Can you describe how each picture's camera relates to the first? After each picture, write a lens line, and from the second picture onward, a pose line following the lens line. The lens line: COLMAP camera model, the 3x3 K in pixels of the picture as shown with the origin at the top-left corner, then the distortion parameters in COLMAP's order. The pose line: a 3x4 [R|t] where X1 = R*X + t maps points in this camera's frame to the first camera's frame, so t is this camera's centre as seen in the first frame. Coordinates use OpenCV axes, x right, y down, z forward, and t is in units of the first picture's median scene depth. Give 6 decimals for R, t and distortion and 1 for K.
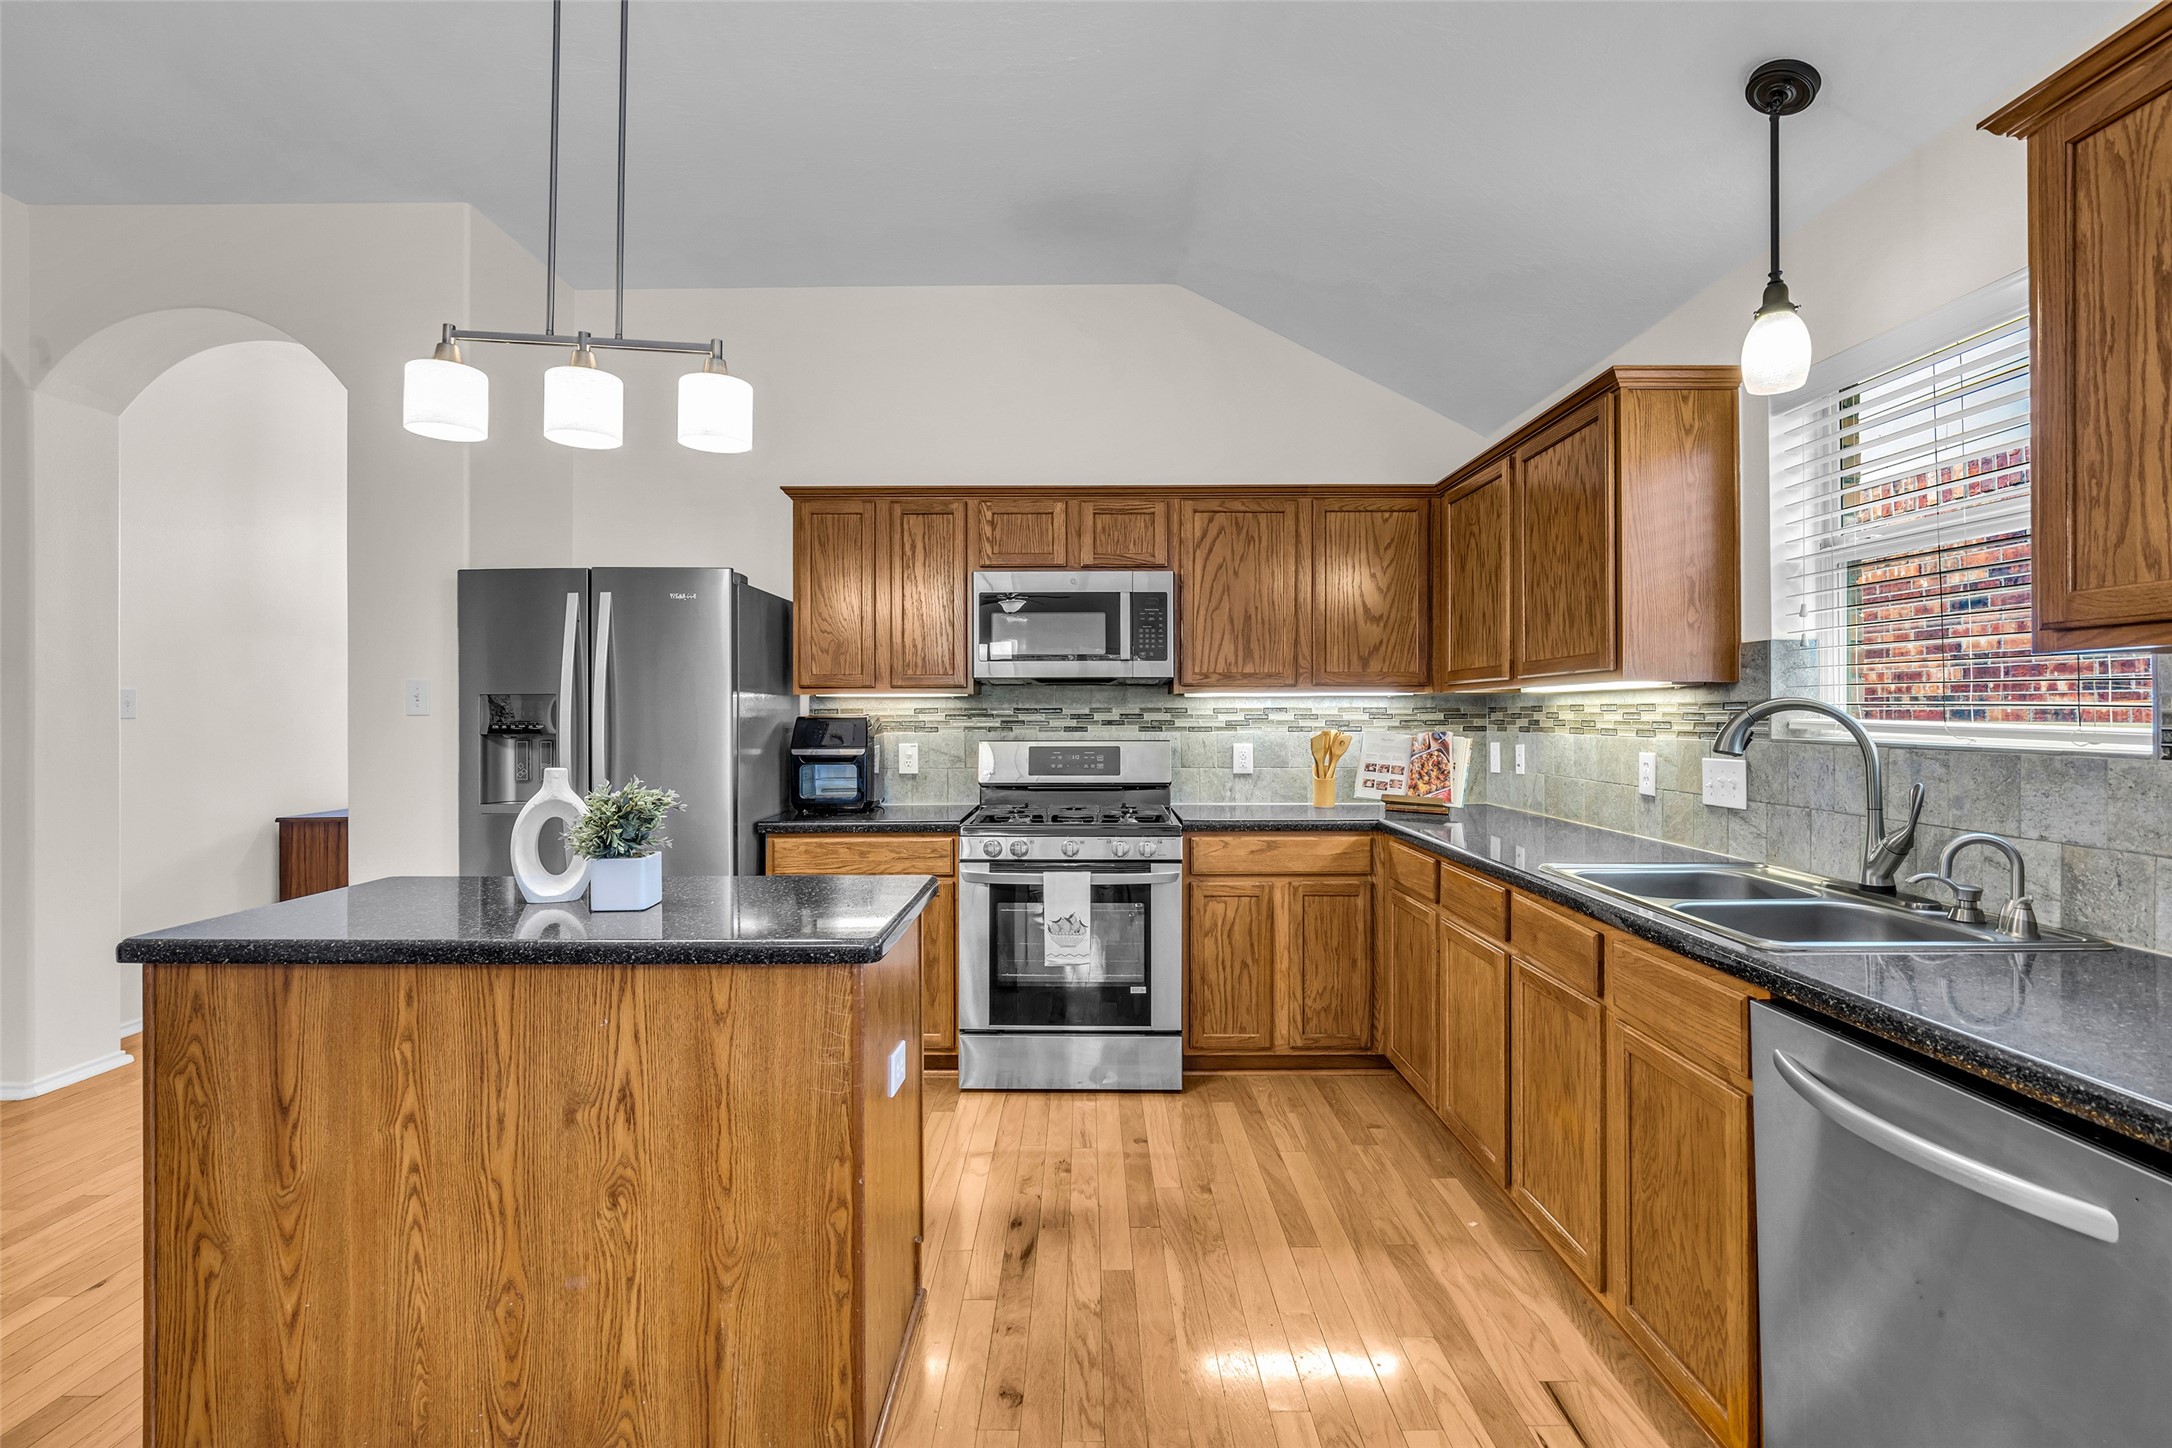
lens RADIAL K [[997.8, 0, 1082.3], [0, 997.8, 708.8], [0, 0, 1]] dist [-0.020058, 0.004833]
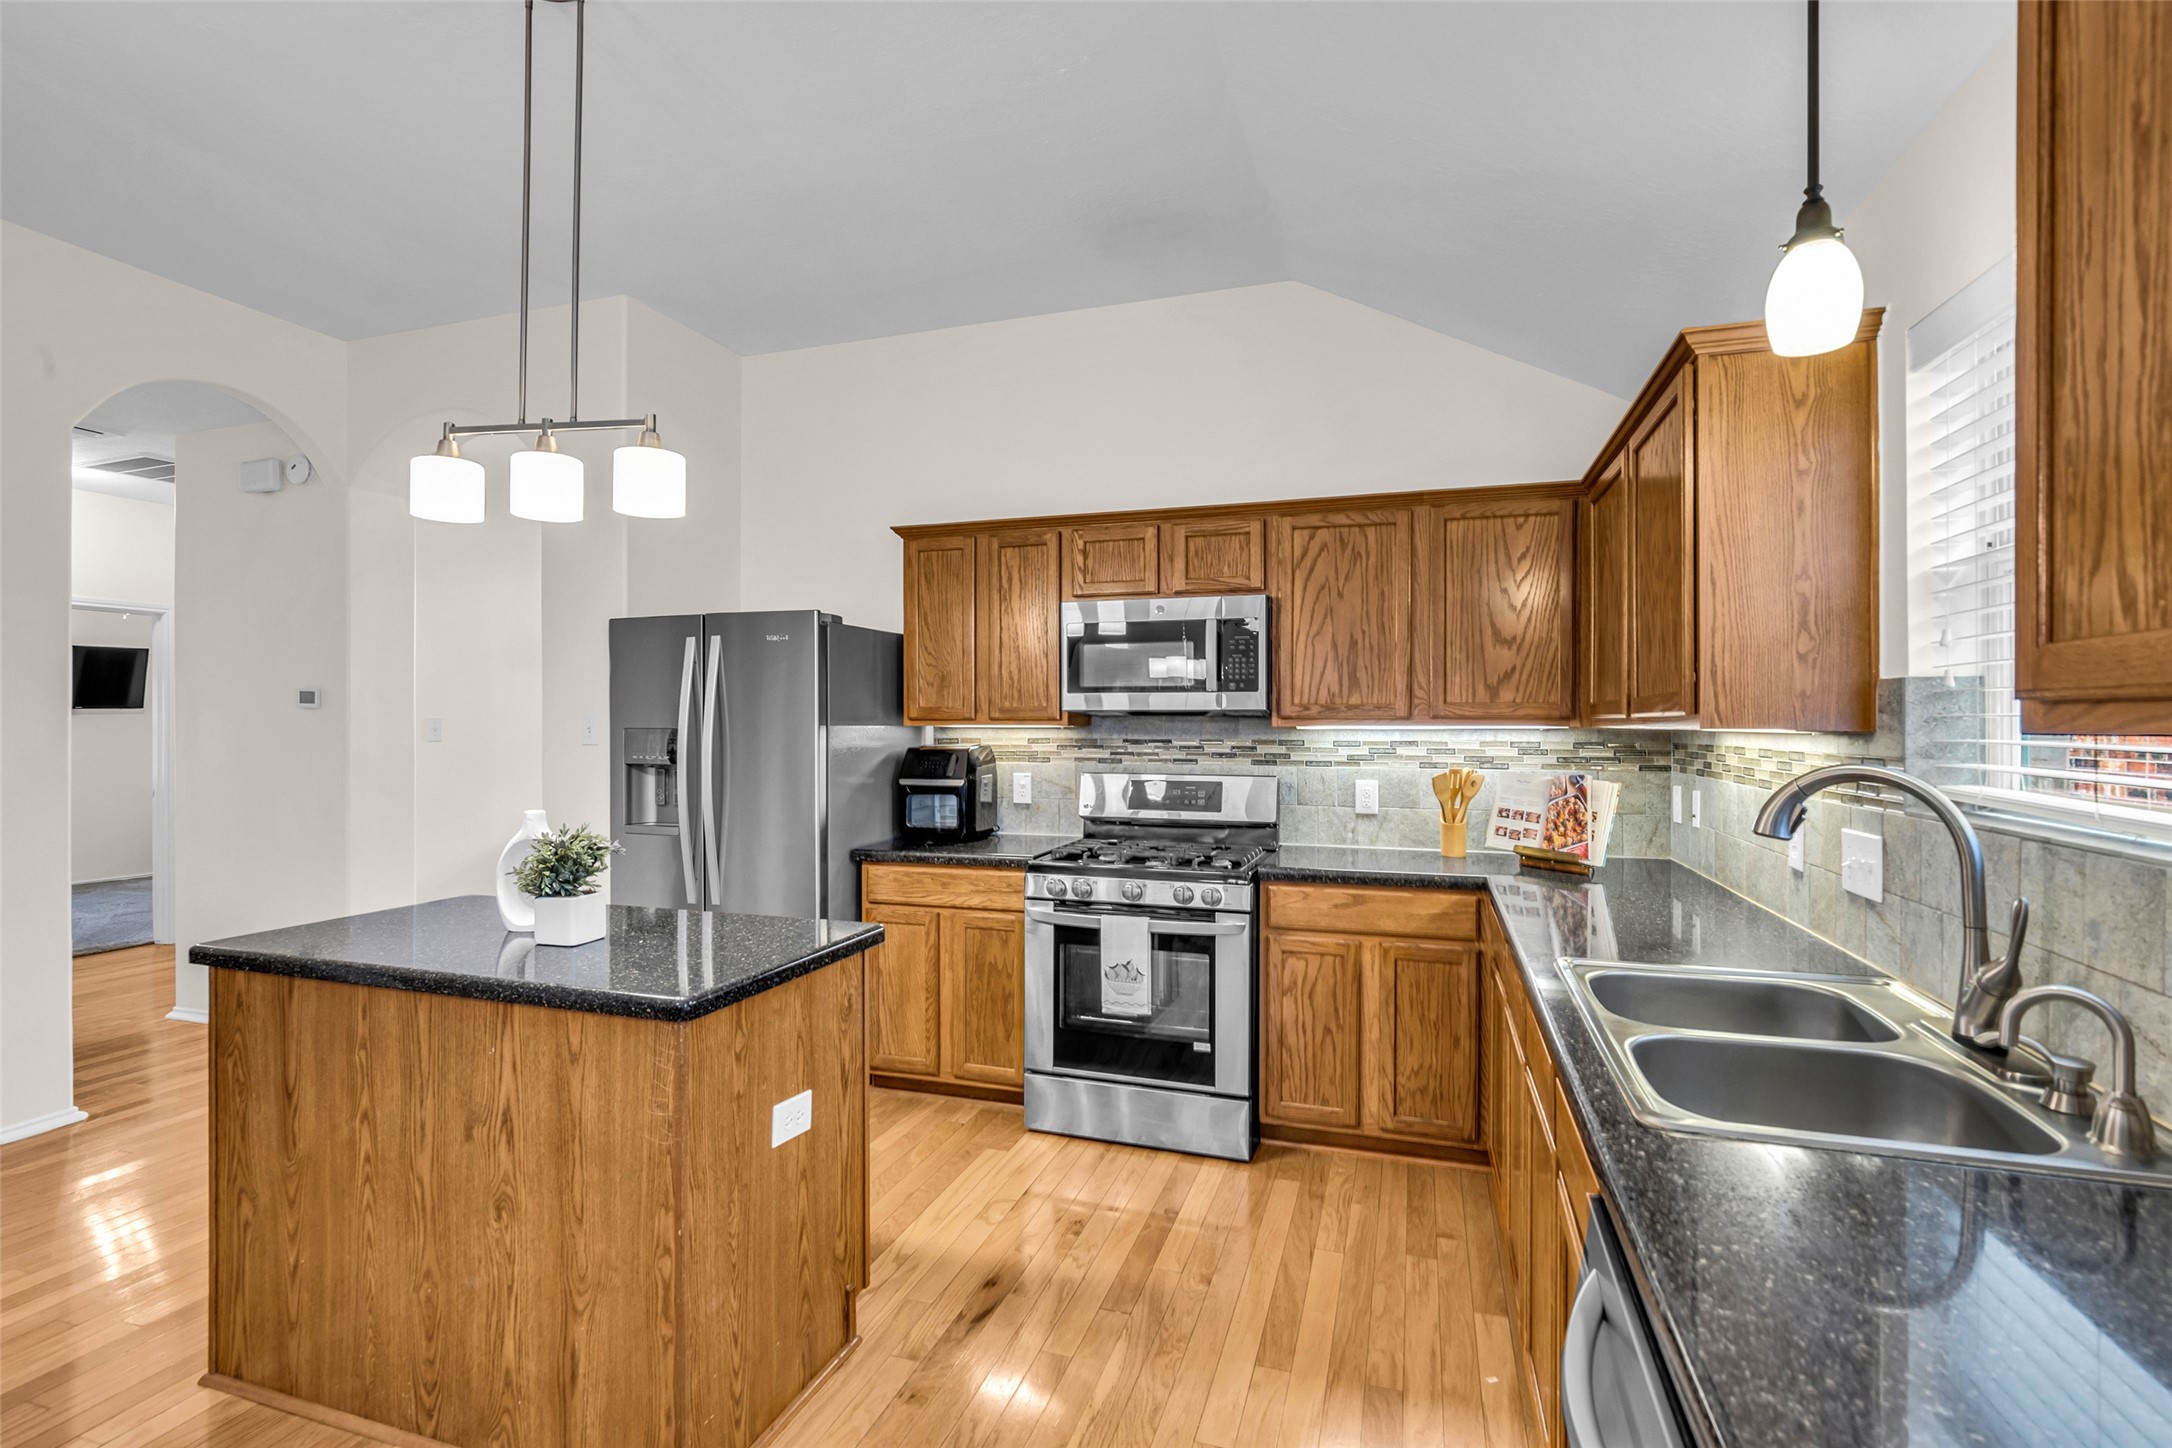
lens RADIAL K [[997.8, 0, 1088.2], [0, 997.8, 718.2], [0, 0, 1]] dist [-0.020058, 0.004833]
pose [[0.950965, 0.001653, -0.309295, 0.247855], [-0.000965, 0.999997, 0.002380, -0.029053], [0.309298, -0.001965, 0.950963, 0.080433]]
